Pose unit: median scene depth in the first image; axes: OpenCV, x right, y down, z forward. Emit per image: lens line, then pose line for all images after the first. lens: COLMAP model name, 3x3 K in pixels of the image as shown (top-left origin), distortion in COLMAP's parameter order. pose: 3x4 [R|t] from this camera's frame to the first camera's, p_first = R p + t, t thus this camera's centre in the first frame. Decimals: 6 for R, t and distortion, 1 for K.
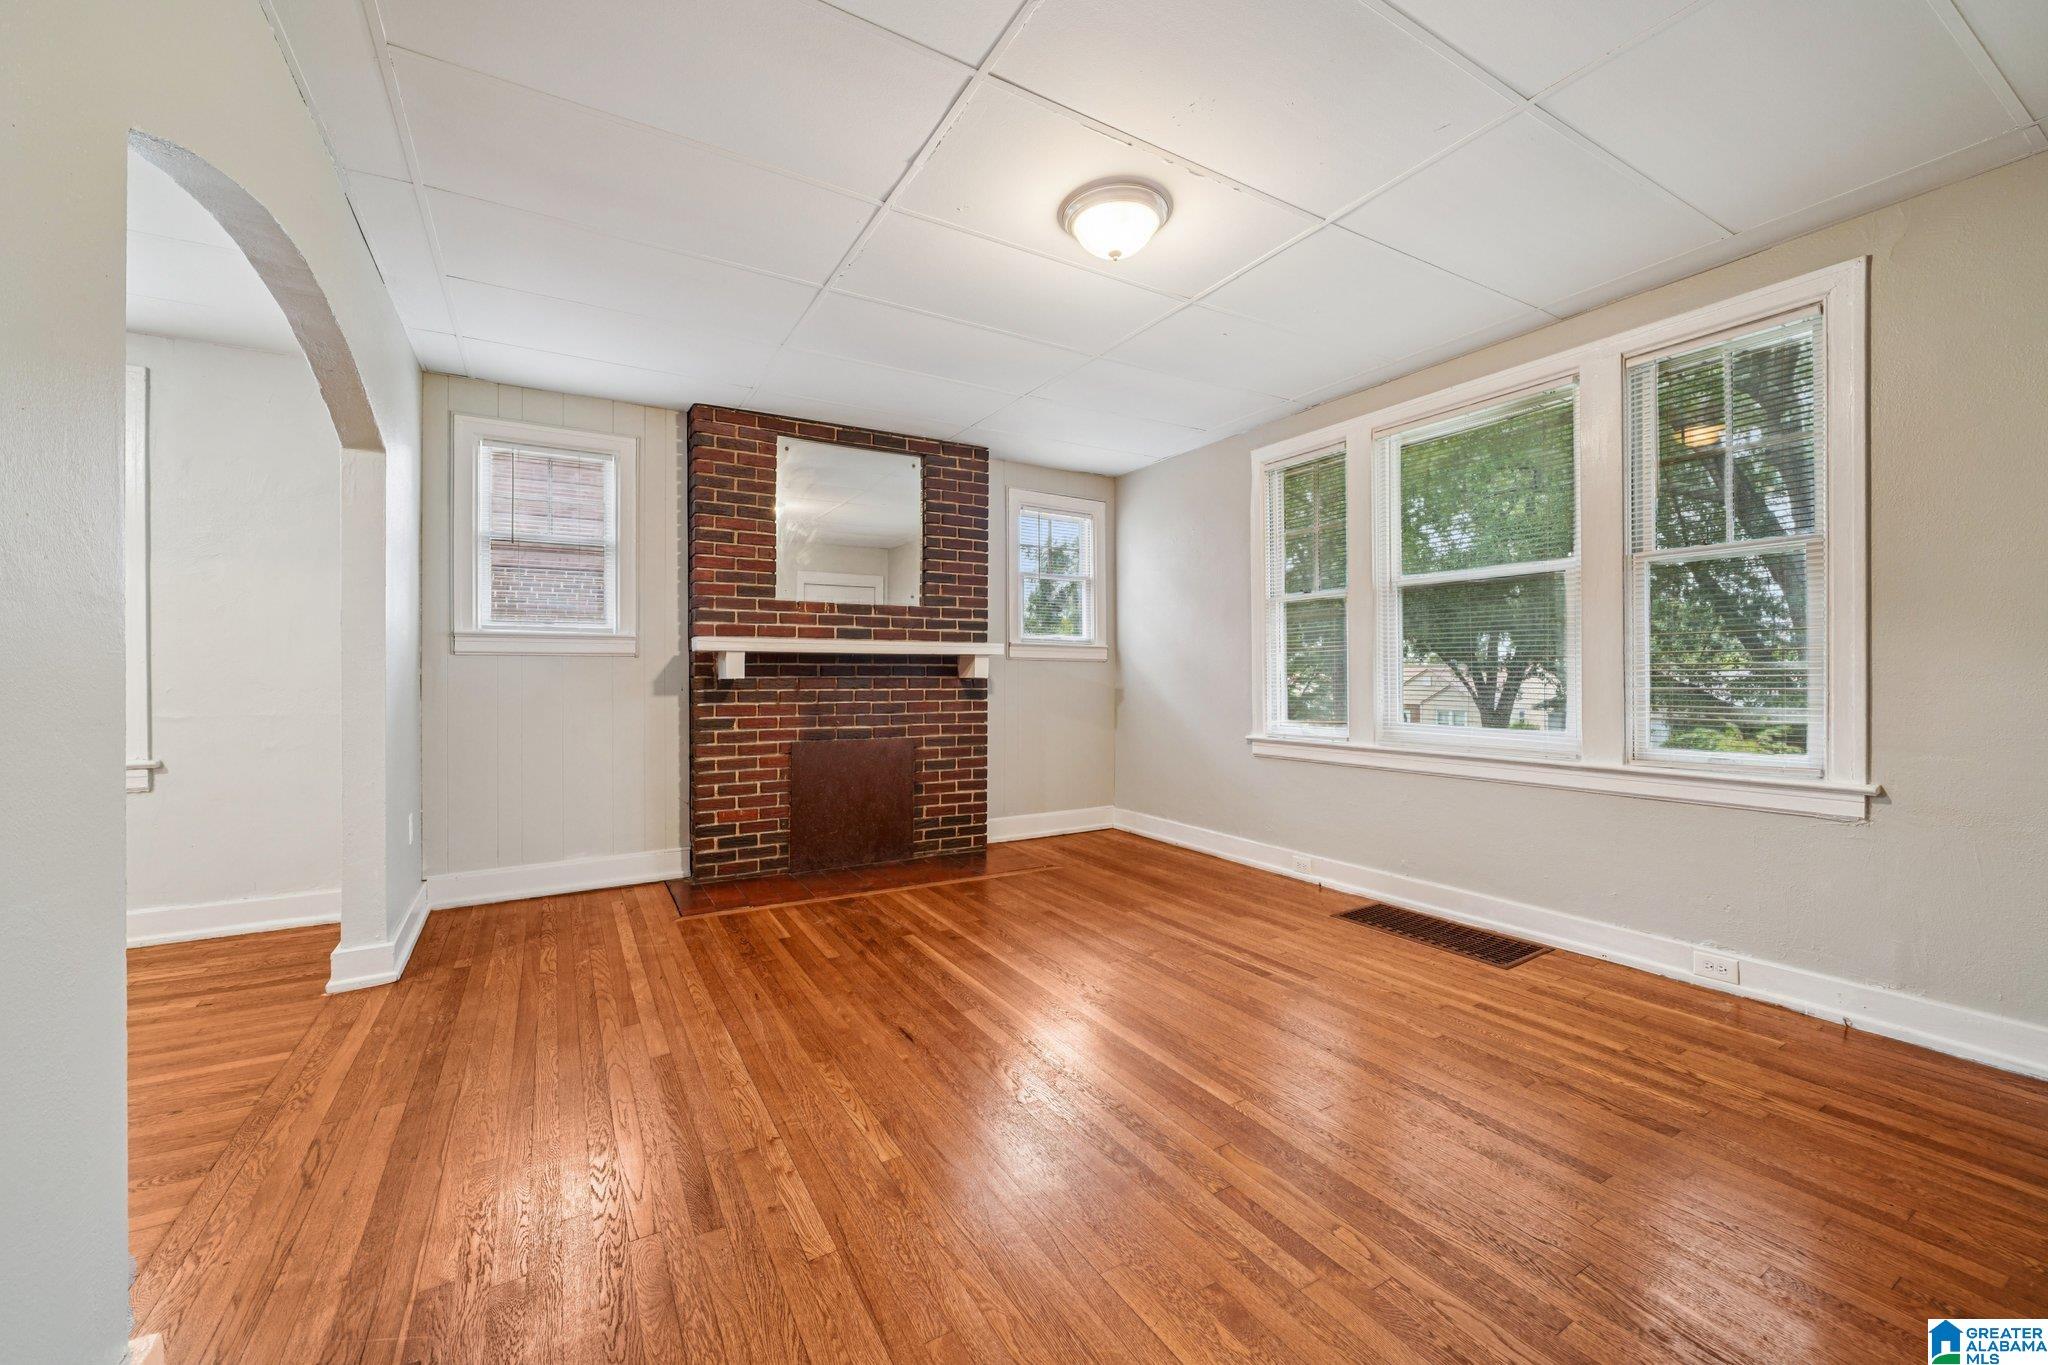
lens RADIAL K [[805.1, 0, 1024.0], [0, 805.1, 682.5], [0, 0, 1]] dist [-0.008295, -0.000117]
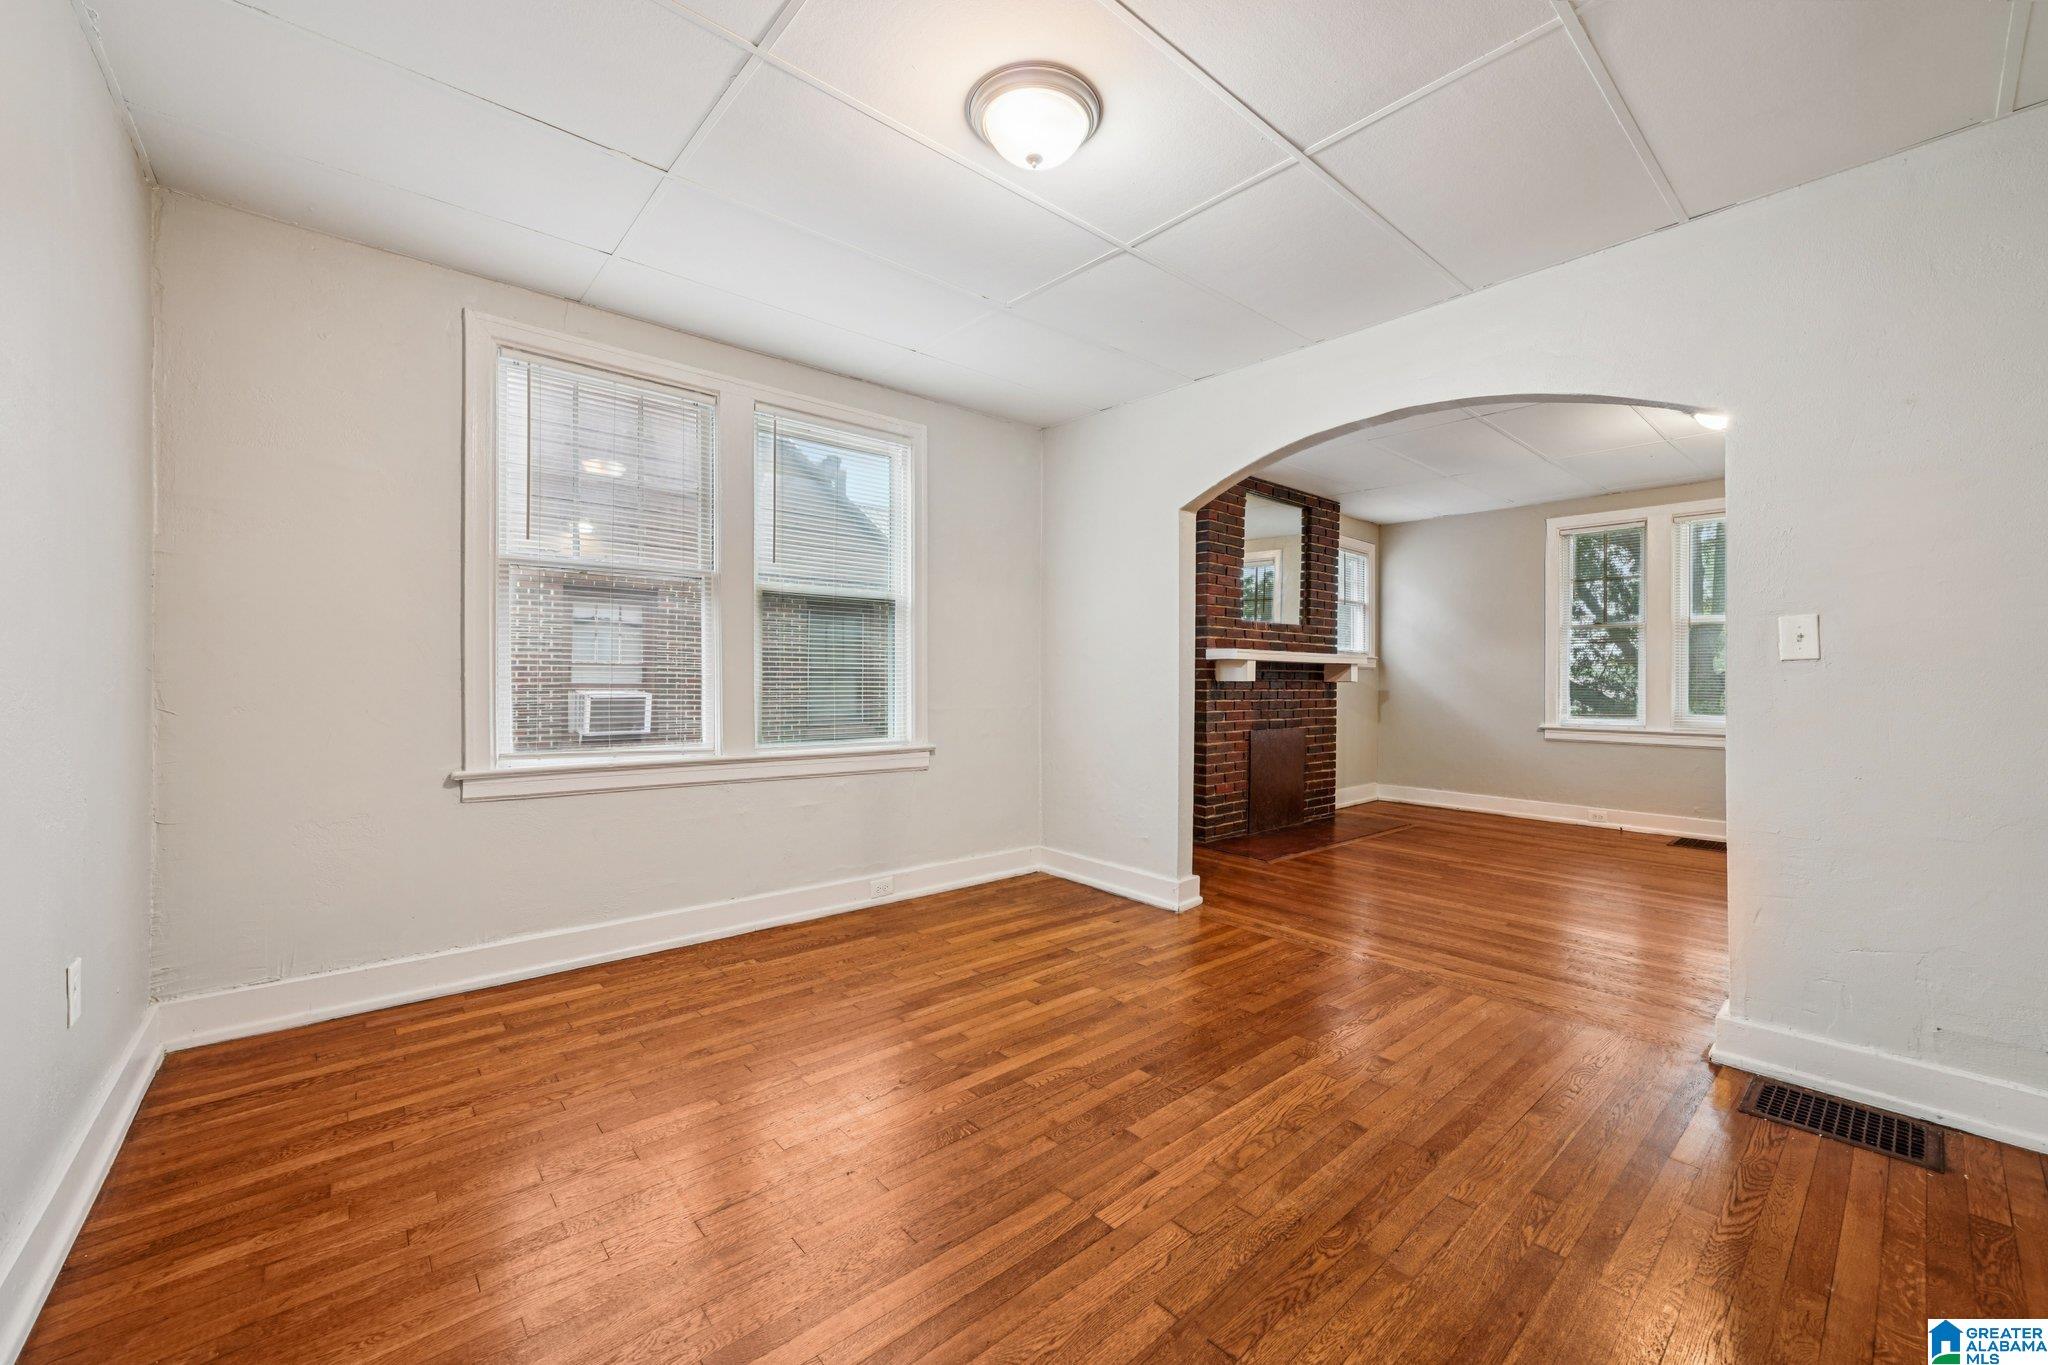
lens RADIAL K [[805.1, 0, 1024.0], [0, 805.1, 682.5], [0, 0, 1]] dist [-0.008295, -0.000117]
pose [[0.982349, 0.008163, 0.186880, -0.906004], [-0.008255, 0.999966, -0.000287, 0.000128], [-0.186876, -0.001261, 0.982383, -0.195036]]
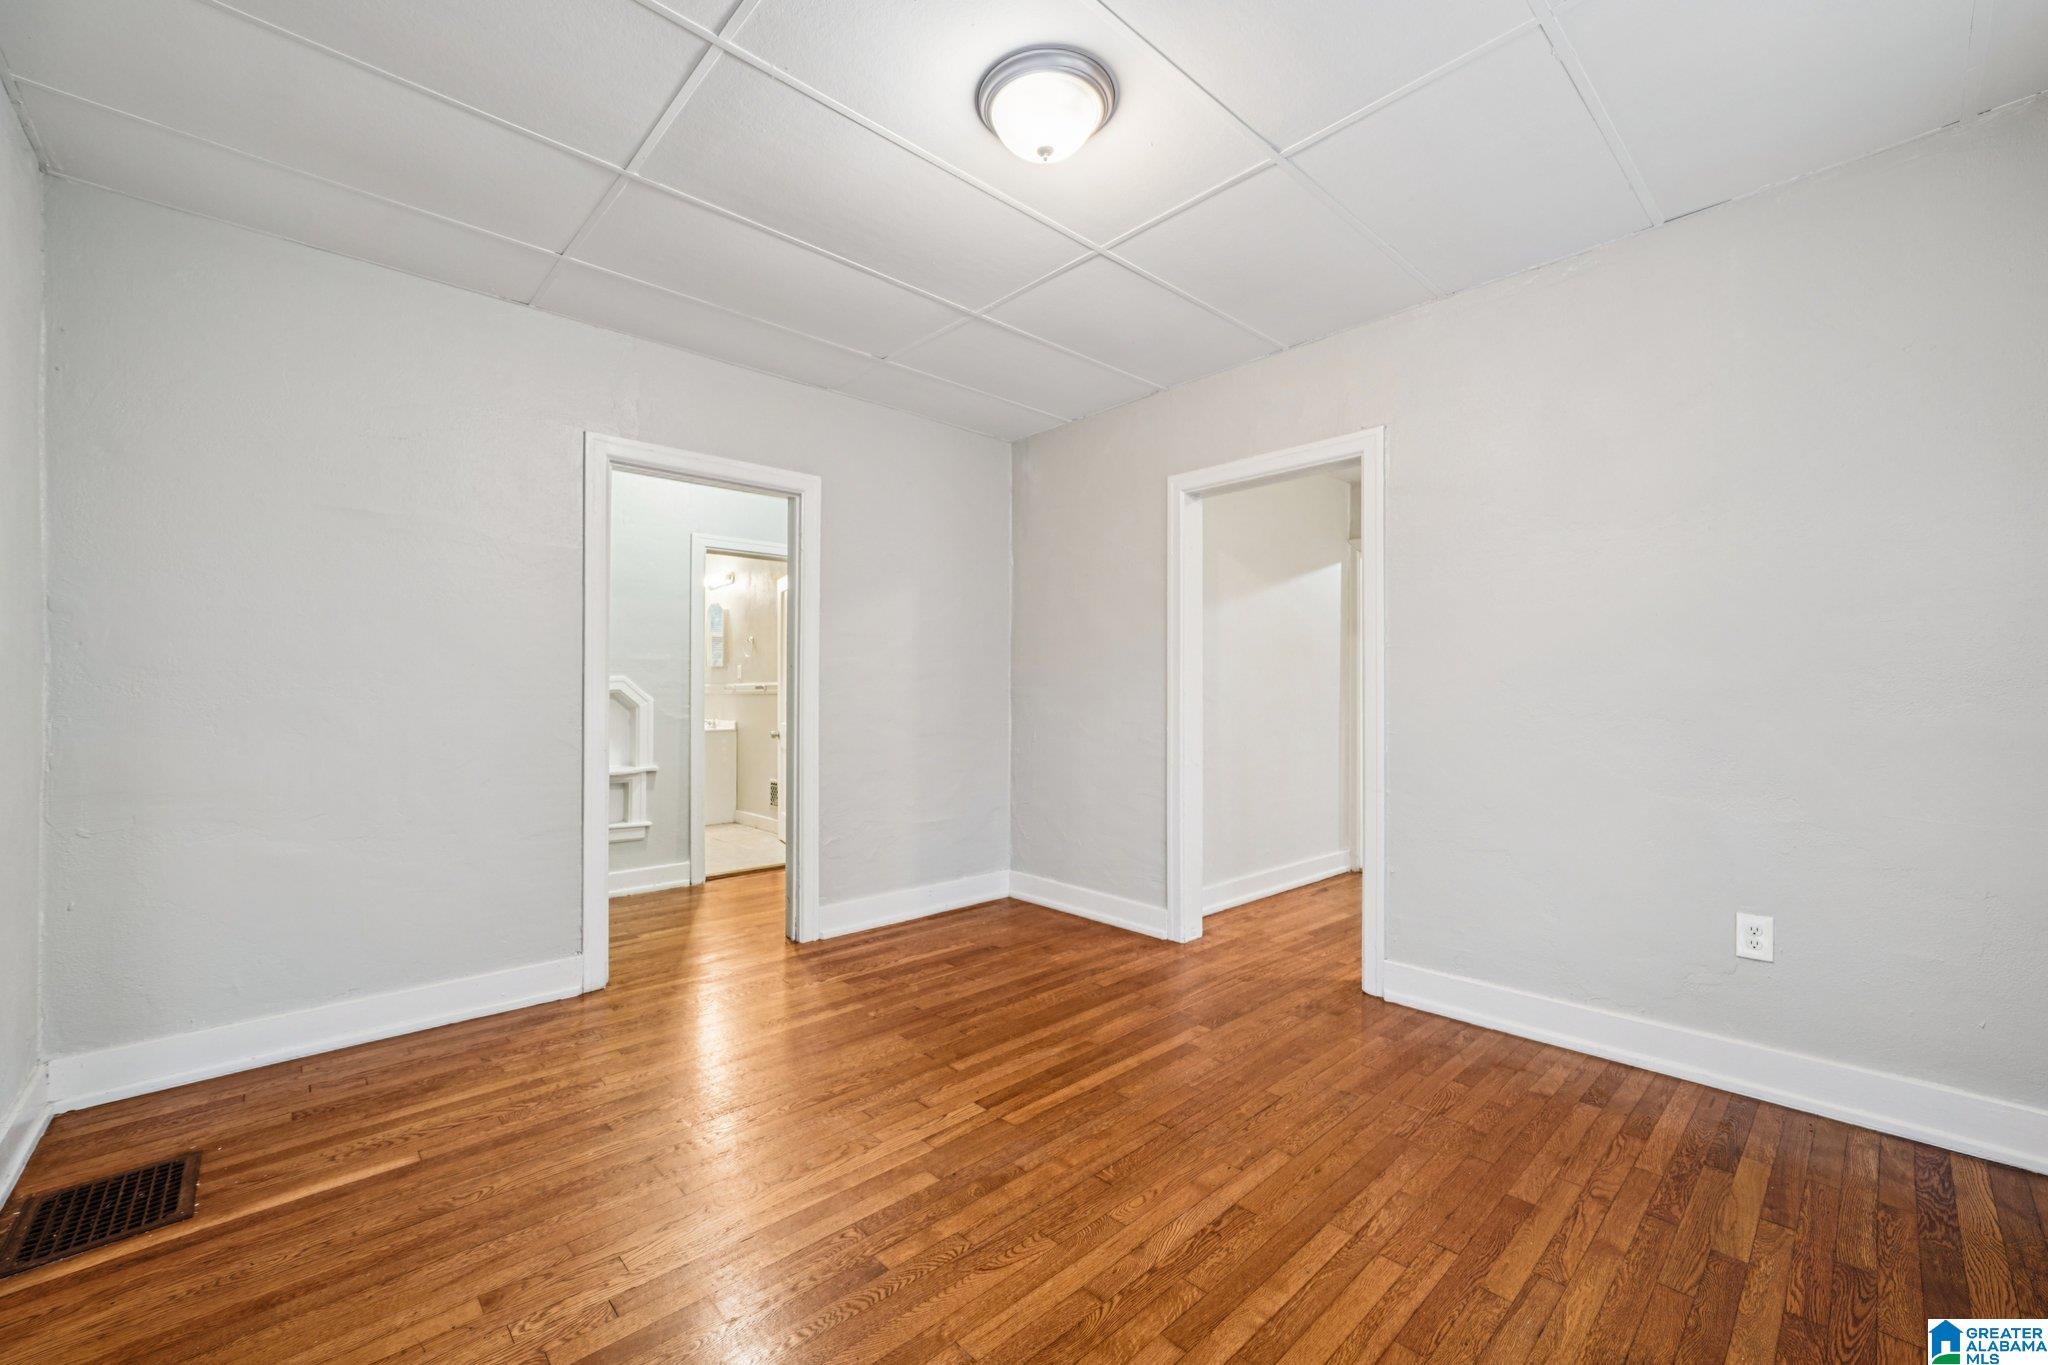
lens RADIAL K [[811.5, 0, 1022.7], [0, 811.5, 693.4], [0, 0, 1]] dist [0.000490, 0.000182]
pose [[-0.974701, 0.004414, -0.223470, -0.704164], [0.002444, 0.999956, 0.009089, -0.008559], [0.223500, 0.008313, -0.974669, 0.694106]]
